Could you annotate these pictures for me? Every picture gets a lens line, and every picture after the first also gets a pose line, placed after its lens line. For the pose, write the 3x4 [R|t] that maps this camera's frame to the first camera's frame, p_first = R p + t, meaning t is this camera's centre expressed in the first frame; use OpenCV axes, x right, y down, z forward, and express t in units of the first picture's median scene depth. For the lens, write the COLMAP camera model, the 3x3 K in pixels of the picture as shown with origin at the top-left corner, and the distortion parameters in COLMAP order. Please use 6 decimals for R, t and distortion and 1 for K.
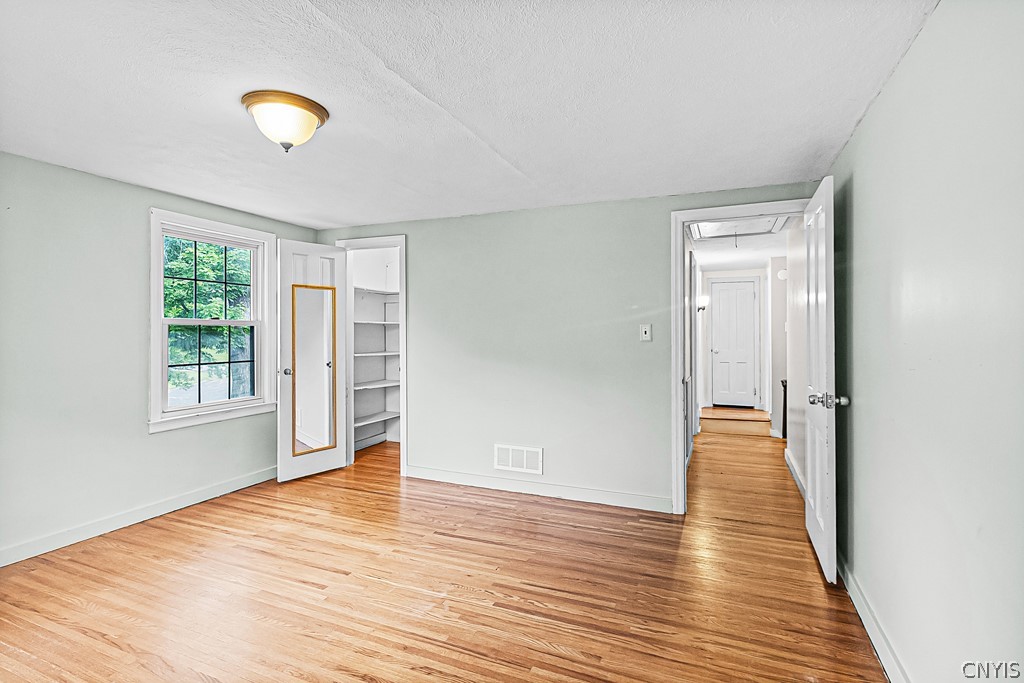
lens RADIAL K [[489.7, 0, 508.3], [0, 489.7, 328.5], [0, 0, 1]] dist [0.002991, -0.000241]
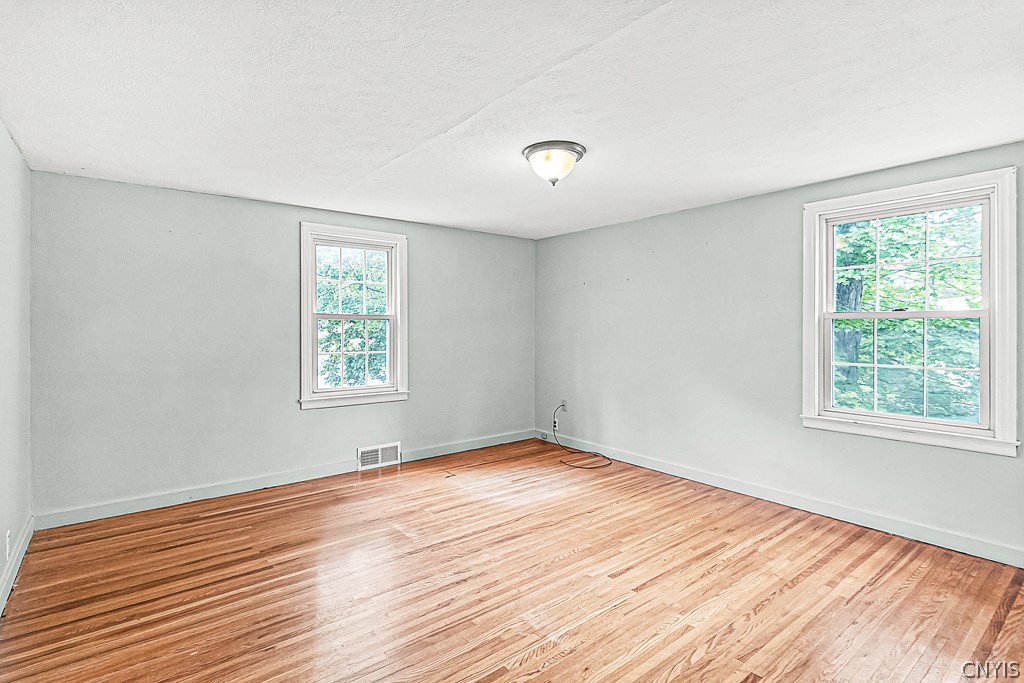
lens RADIAL K [[489.7, 0, 508.3], [0, 489.7, 328.5], [0, 0, 1]] dist [0.002991, -0.000241]
pose [[-0.463240, 0.004721, -0.886220, 0.471093], [0.007286, 0.999972, 0.001518, 0.003840], [0.886203, -0.005754, -0.463262, 0.960206]]
